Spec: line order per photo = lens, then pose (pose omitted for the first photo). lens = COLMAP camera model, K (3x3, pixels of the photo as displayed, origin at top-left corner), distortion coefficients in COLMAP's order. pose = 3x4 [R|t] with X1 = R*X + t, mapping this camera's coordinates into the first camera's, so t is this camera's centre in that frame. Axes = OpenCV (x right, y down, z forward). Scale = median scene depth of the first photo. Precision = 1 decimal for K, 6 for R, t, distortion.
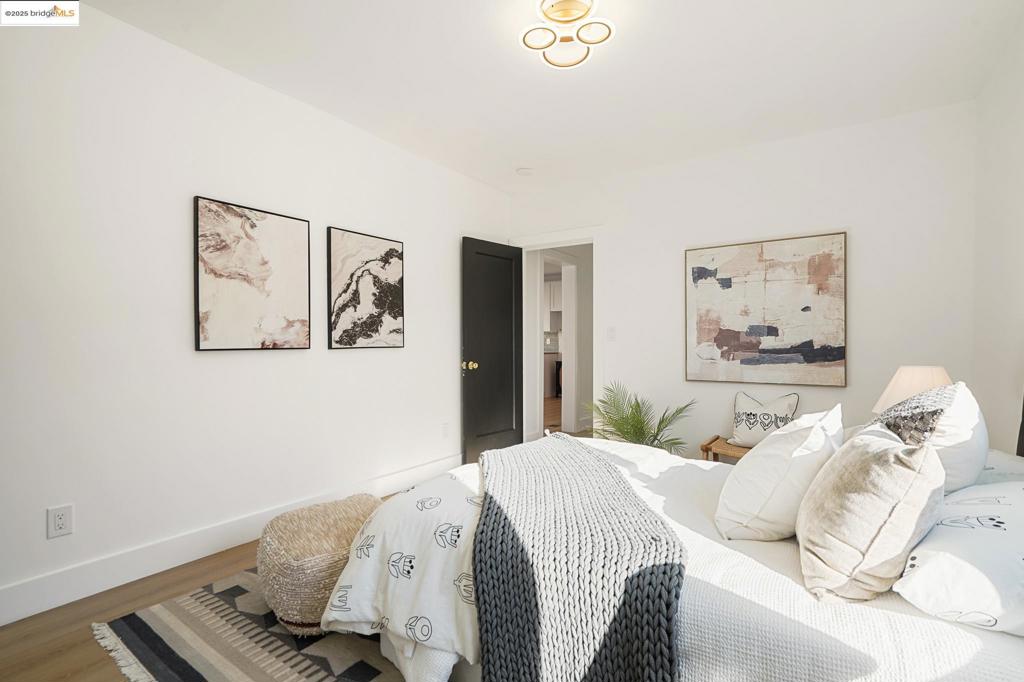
lens RADIAL K [[479.7, 0, 503.7], [0, 479.7, 347.6], [0, 0, 1]] dist [-0.001656, -0.001952]
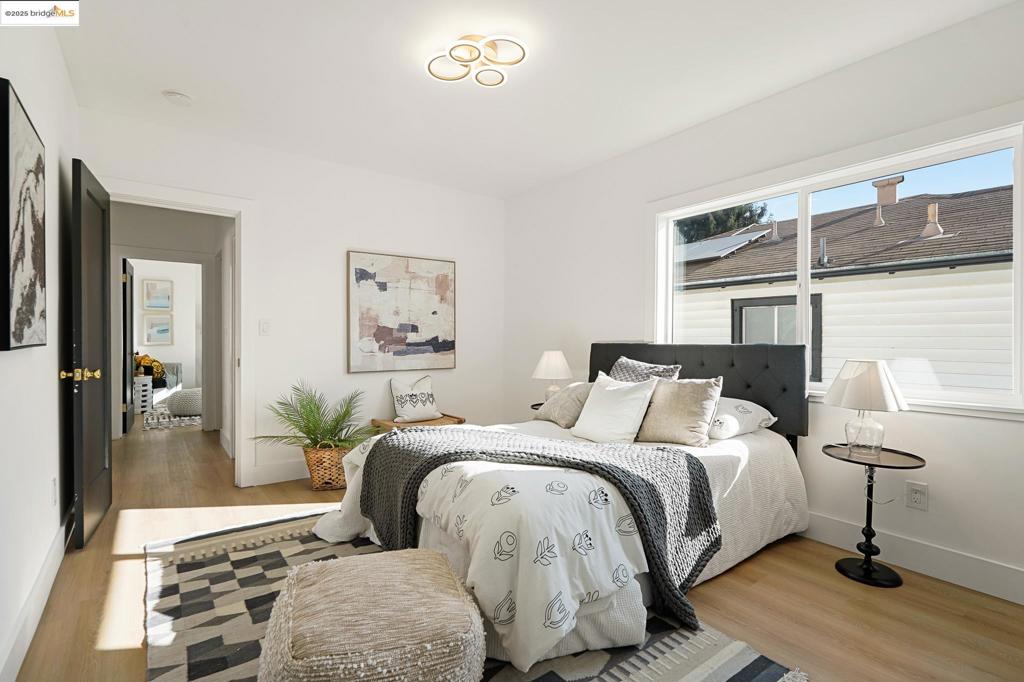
lens RADIAL K [[479.7, 0, 509.2], [0, 479.7, 340.9], [0, 0, 1]] dist [-0.001656, -0.001952]
pose [[0.311852, -0.004424, 0.950120, -0.570842], [0.005931, 0.999979, 0.002709, -0.003612], [-0.950112, 0.004791, 0.311872, 0.360283]]
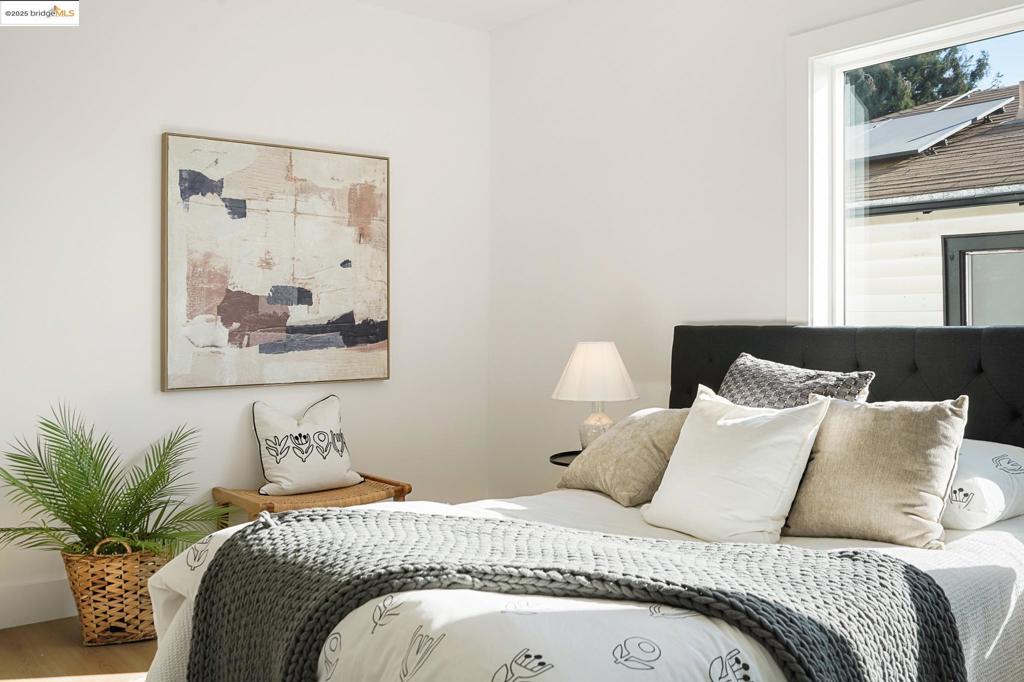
lens RADIAL K [[943.7, 0, 521.4], [0, 943.7, 292.6], [0, 0, 1]] dist [0.006950, 0.000000]
pose [[0.275633, 0.023280, 0.960981, -0.516503], [0.009484, 0.999592, -0.026936, -0.004210], [-0.961216, 0.016538, 0.275300, 0.400293]]
